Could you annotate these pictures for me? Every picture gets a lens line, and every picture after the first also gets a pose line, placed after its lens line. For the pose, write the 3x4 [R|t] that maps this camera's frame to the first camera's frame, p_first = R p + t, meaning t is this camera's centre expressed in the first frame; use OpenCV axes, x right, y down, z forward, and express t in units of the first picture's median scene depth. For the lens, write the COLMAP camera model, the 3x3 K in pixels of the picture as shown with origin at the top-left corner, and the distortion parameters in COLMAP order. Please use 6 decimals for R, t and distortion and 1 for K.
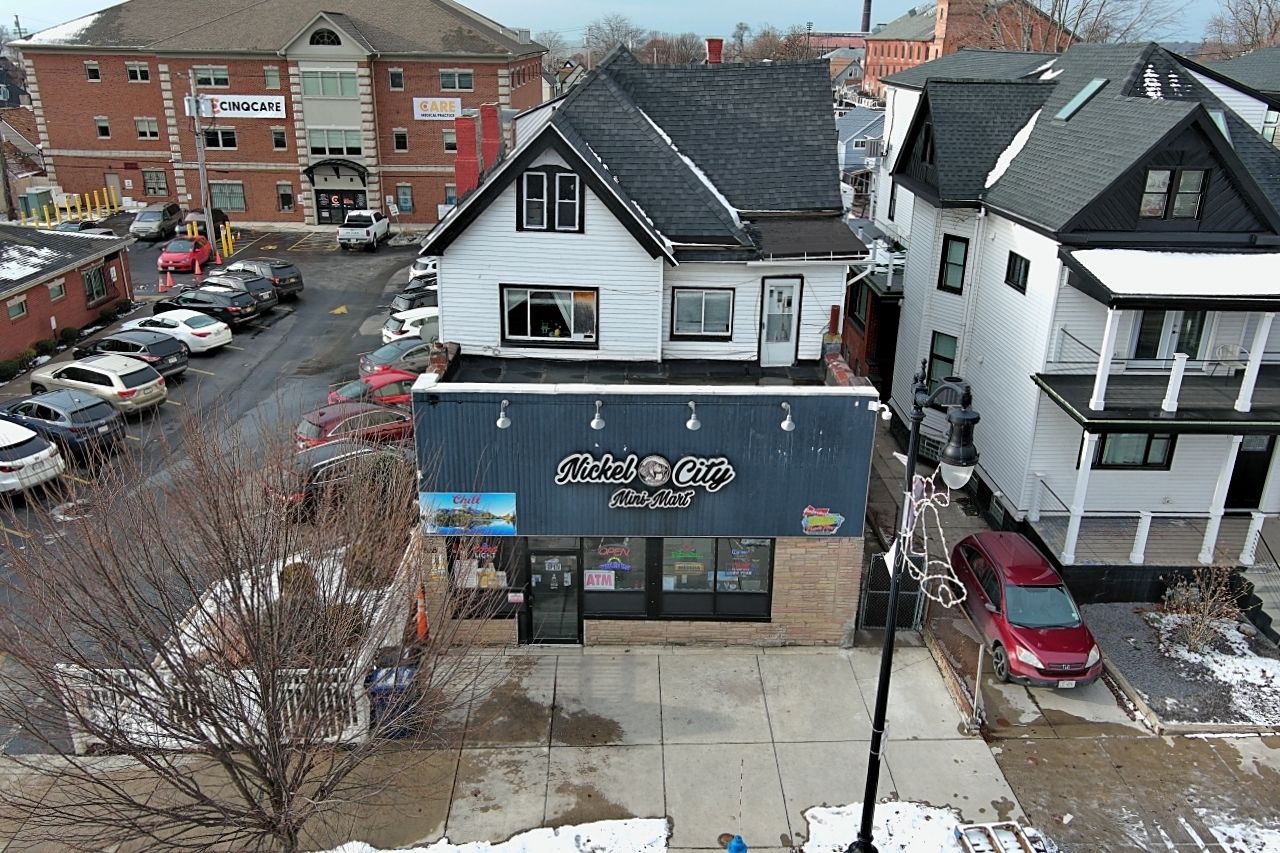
lens RADIAL K [[1003.3, 0, 627.0], [0, 1003.3, 425.9], [0, 0, 1]] dist [0.005557, 0.000000]
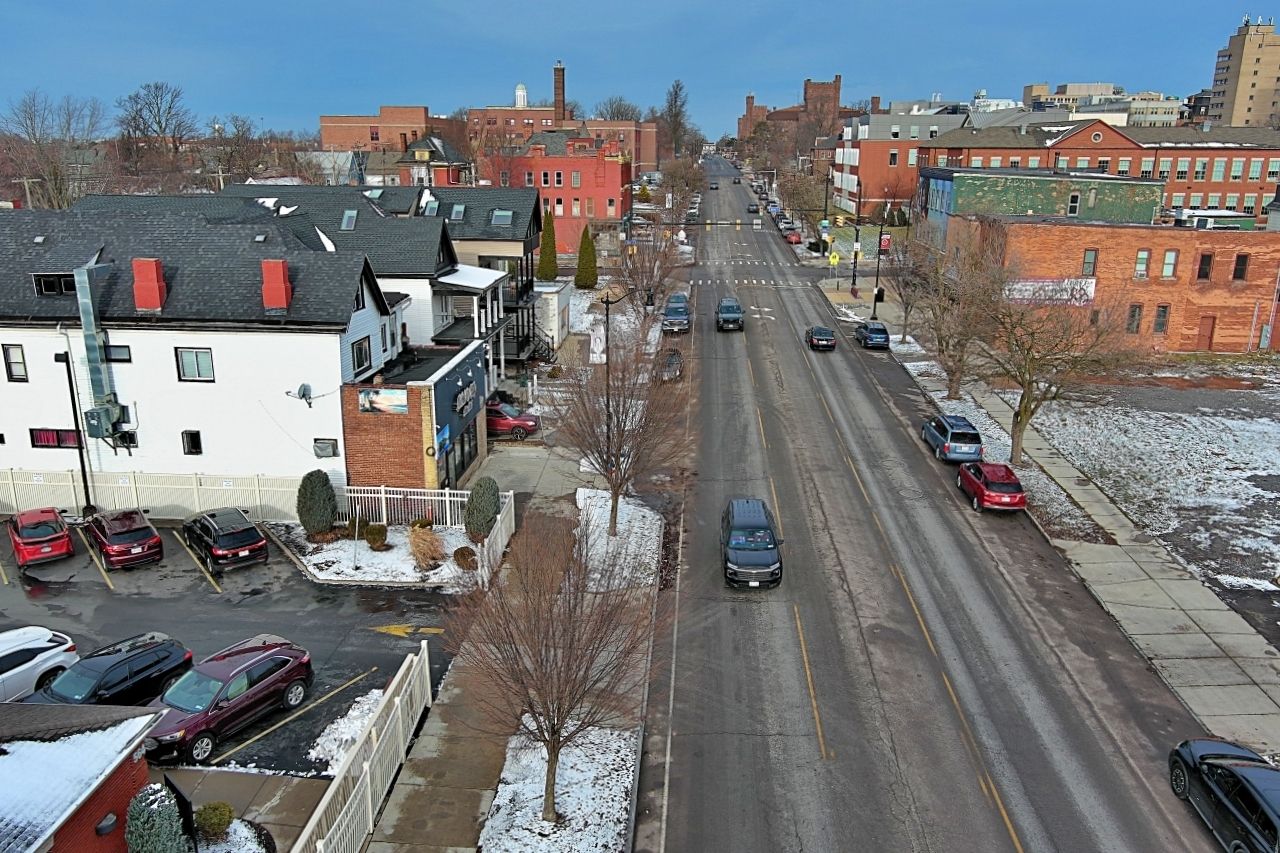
lens RADIAL K [[1003.3, 0, 647.9], [0, 1003.3, 425.1], [0, 0, 1]] dist [0.005557, 0.000000]
pose [[0.071620, -0.280812, 0.957087, -1.799193], [0.353266, 0.904493, 0.238945, -0.243903], [-0.932777, 0.320993, 0.163981, 0.243168]]
